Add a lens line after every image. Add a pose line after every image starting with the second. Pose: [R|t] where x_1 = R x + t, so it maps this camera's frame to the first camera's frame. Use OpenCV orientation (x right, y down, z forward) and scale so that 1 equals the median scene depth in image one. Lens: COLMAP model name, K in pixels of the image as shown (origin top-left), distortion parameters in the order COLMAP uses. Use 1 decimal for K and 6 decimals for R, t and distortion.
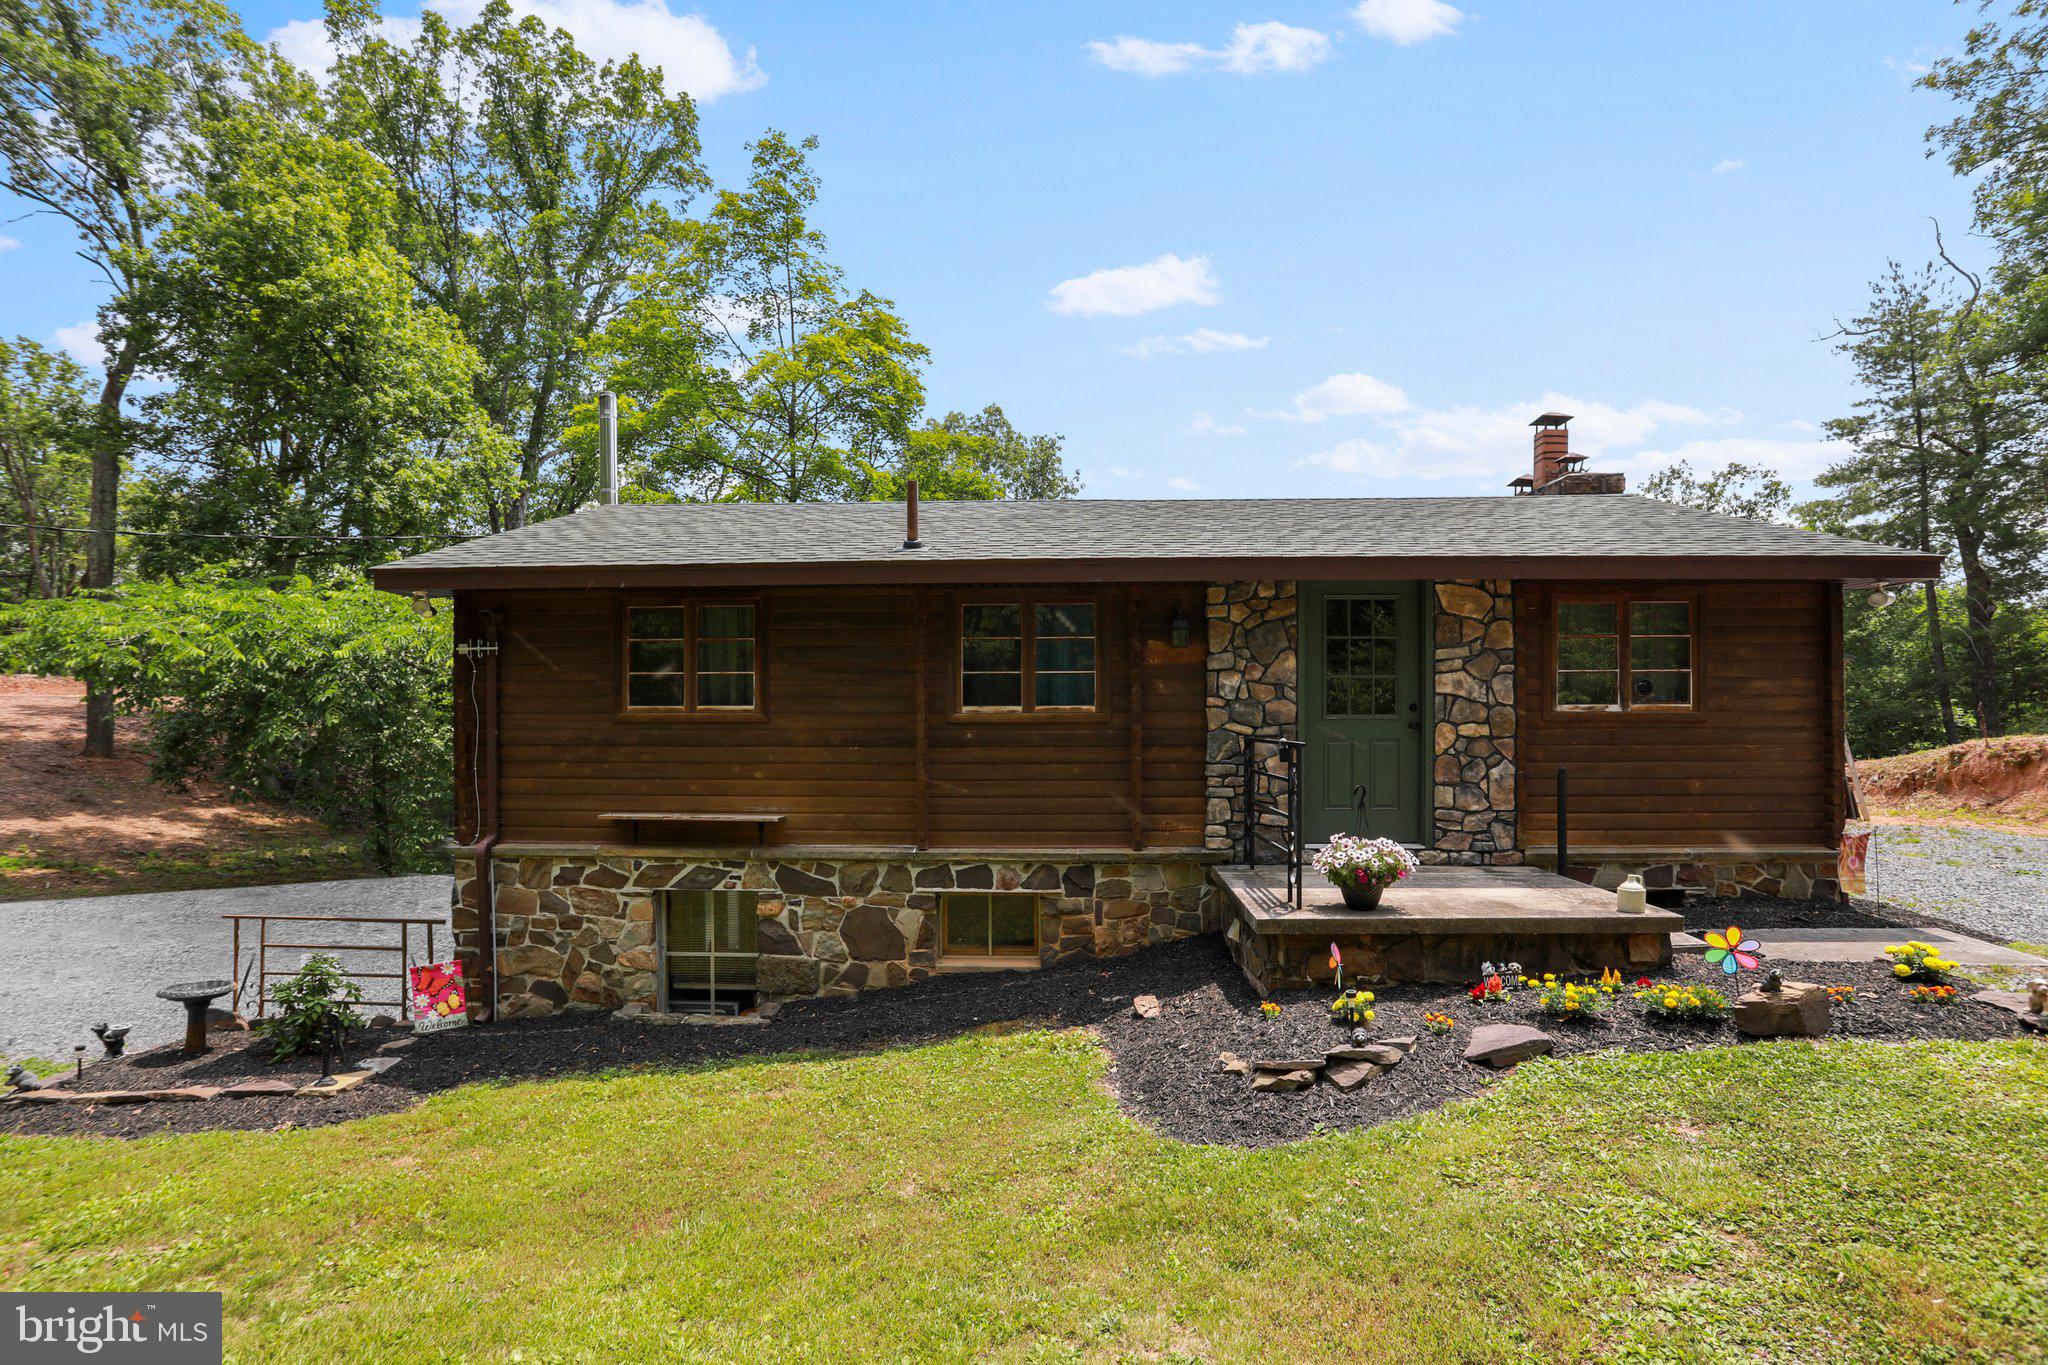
lens RADIAL K [[999.1, 0, 1010.8], [0, 999.1, 723.8], [0, 0, 1]] dist [-0.048123, 0.021444]
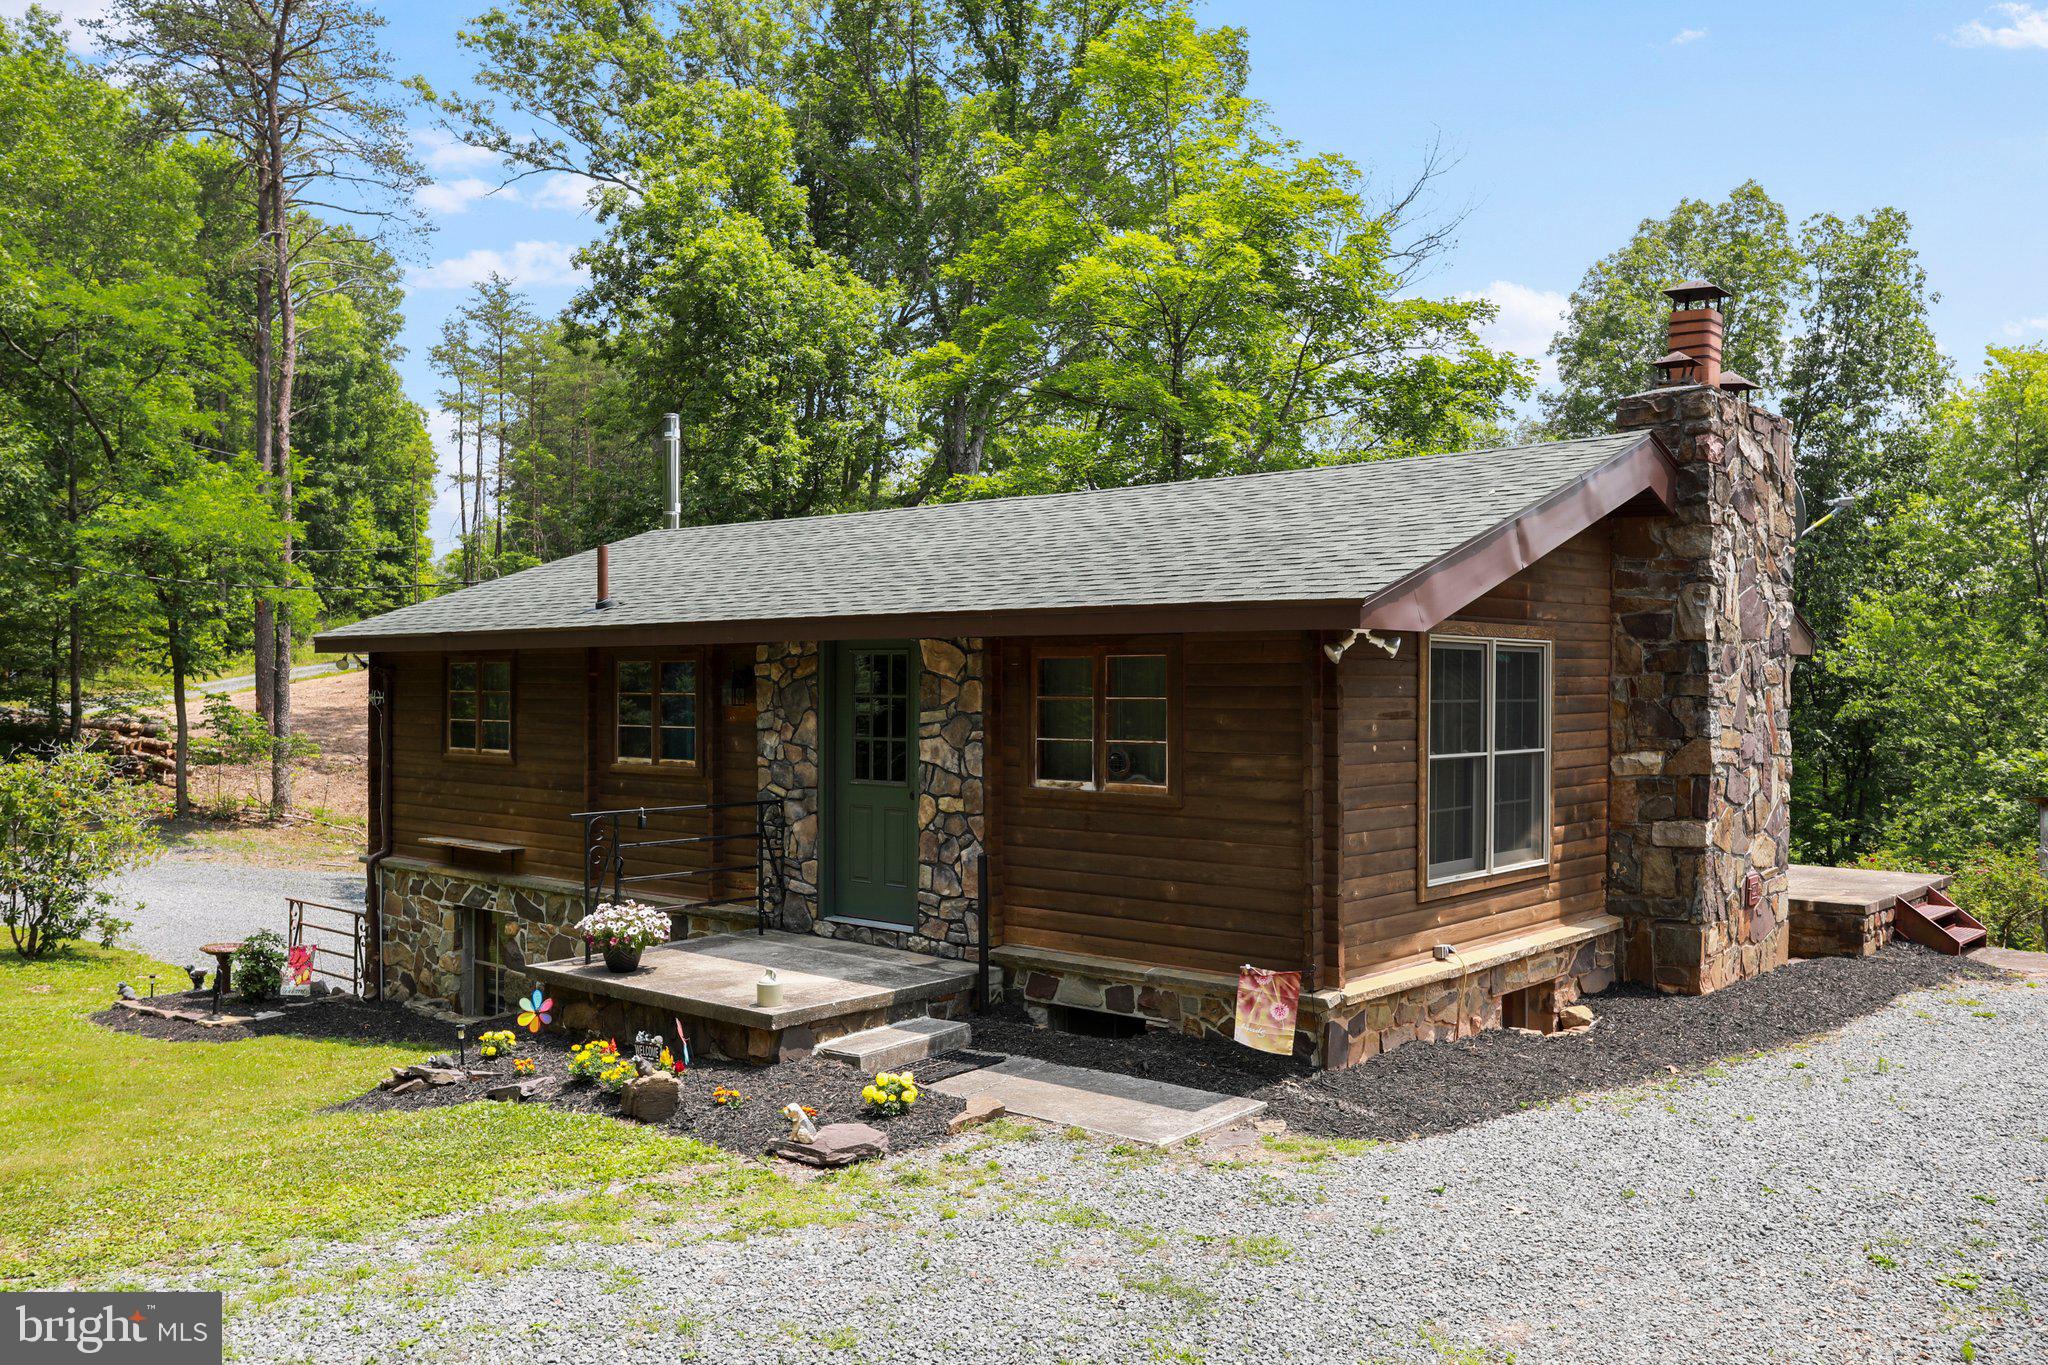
lens RADIAL K [[1586.7, 0, 1034.3], [0, 1586.7, 689.8], [0, 0, 1]] dist [0.009521, 0.002025]
pose [[0.790144, 0.005905, -0.612892, 1.357695], [-0.005739, 0.999981, 0.002236, -0.096785], [0.612894, 0.001751, 0.790163, -0.069816]]
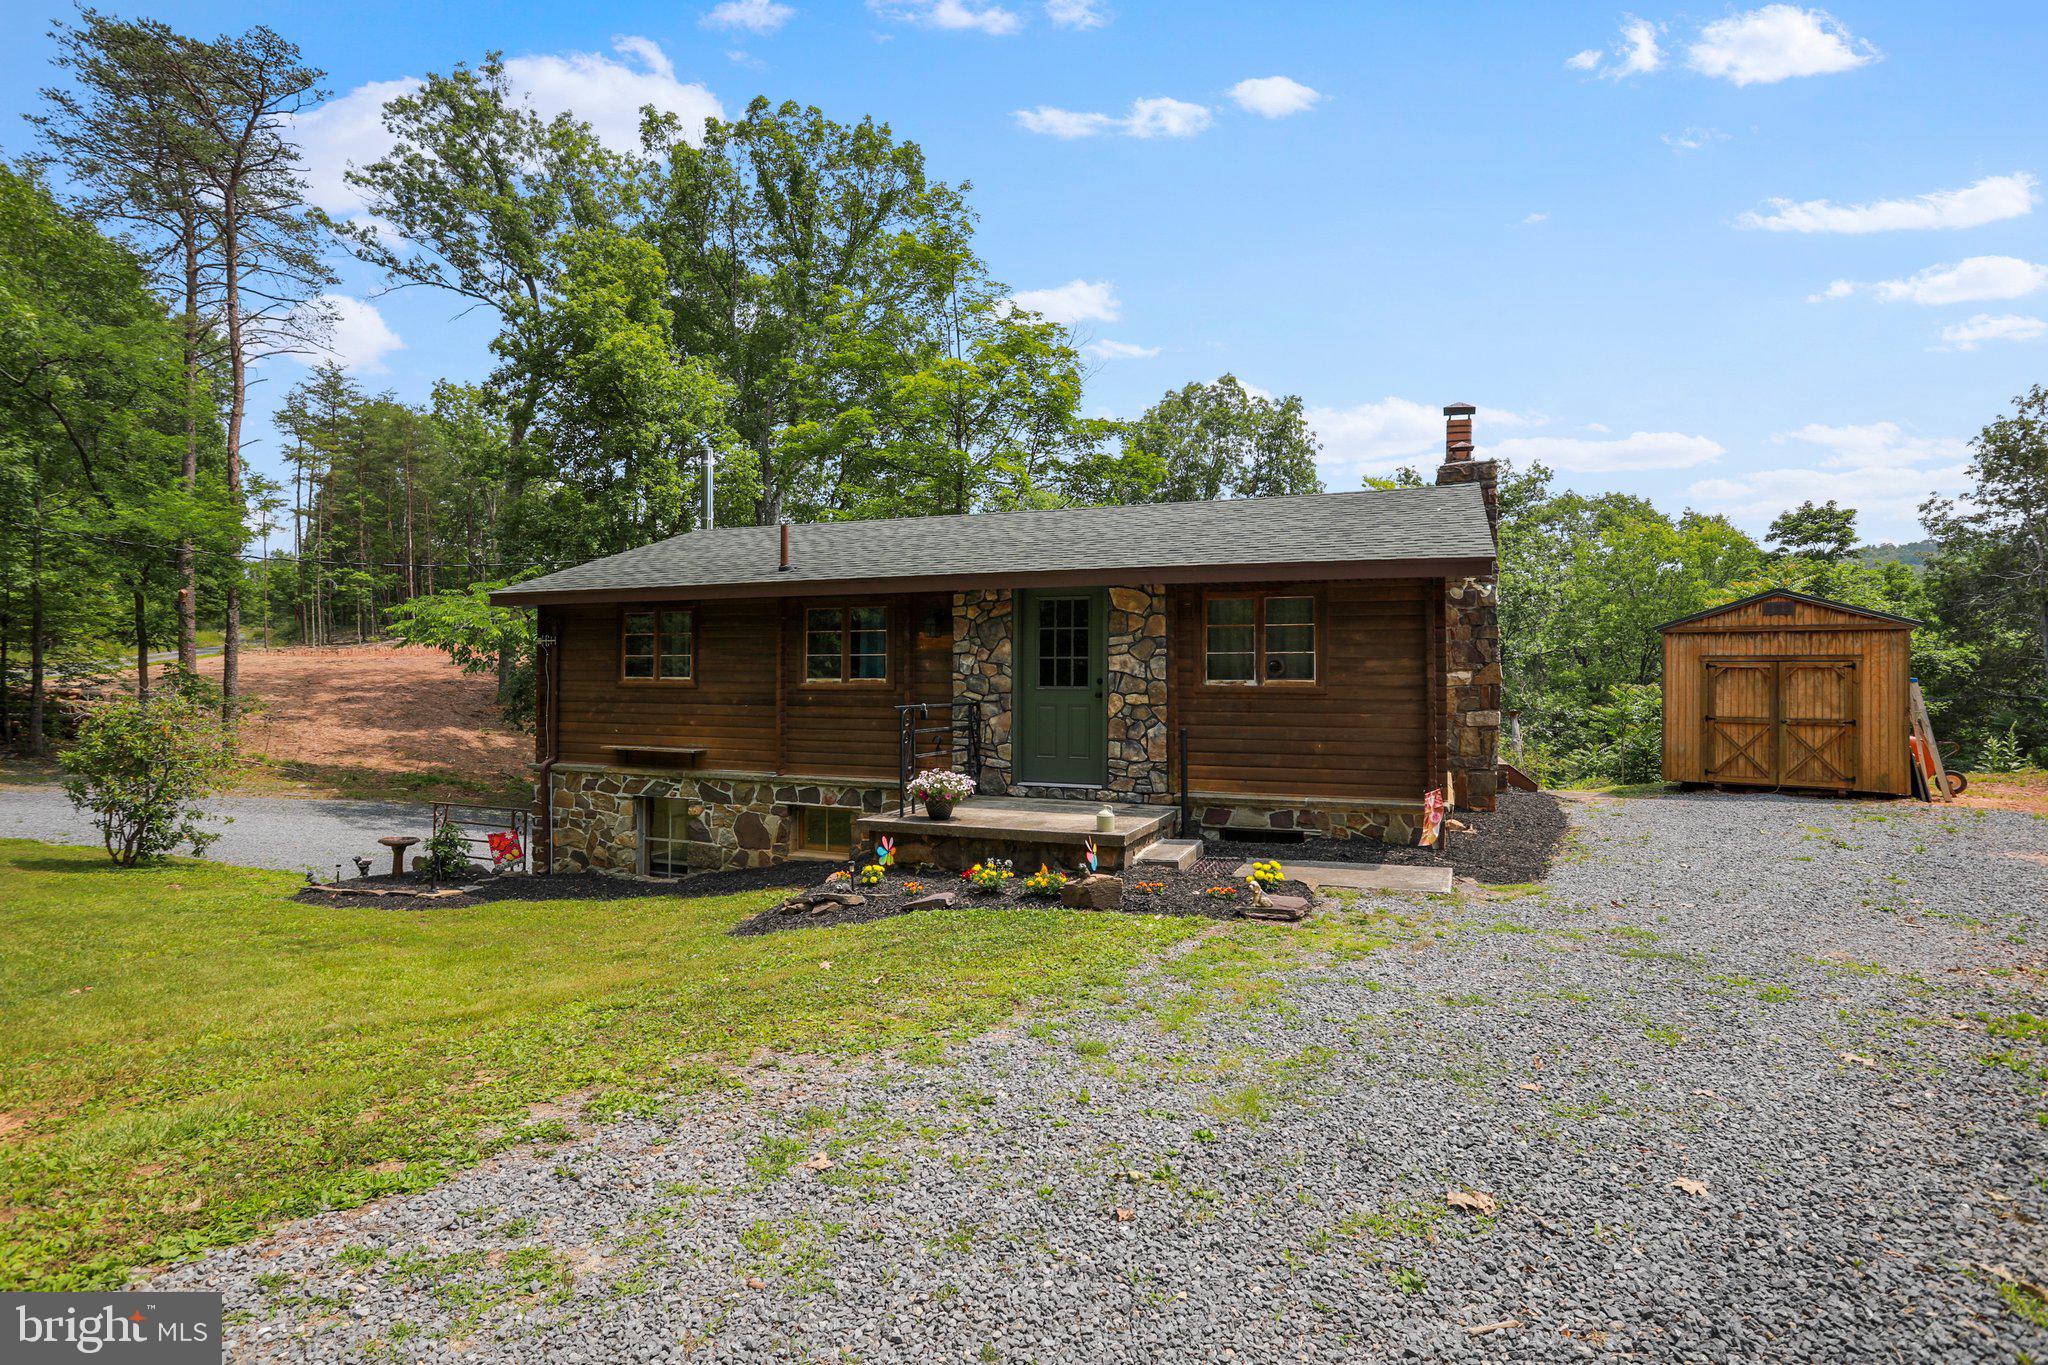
lens RADIAL K [[1021.2, 0, 1028.1], [0, 1021.2, 668.8], [0, 0, 1]] dist [-0.039362, 0.007323]
pose [[0.946949, 0.002533, -0.321373, 0.745305], [-0.006832, 0.999902, -0.012251, -0.015673], [0.321310, 0.013797, 0.946874, -0.311329]]
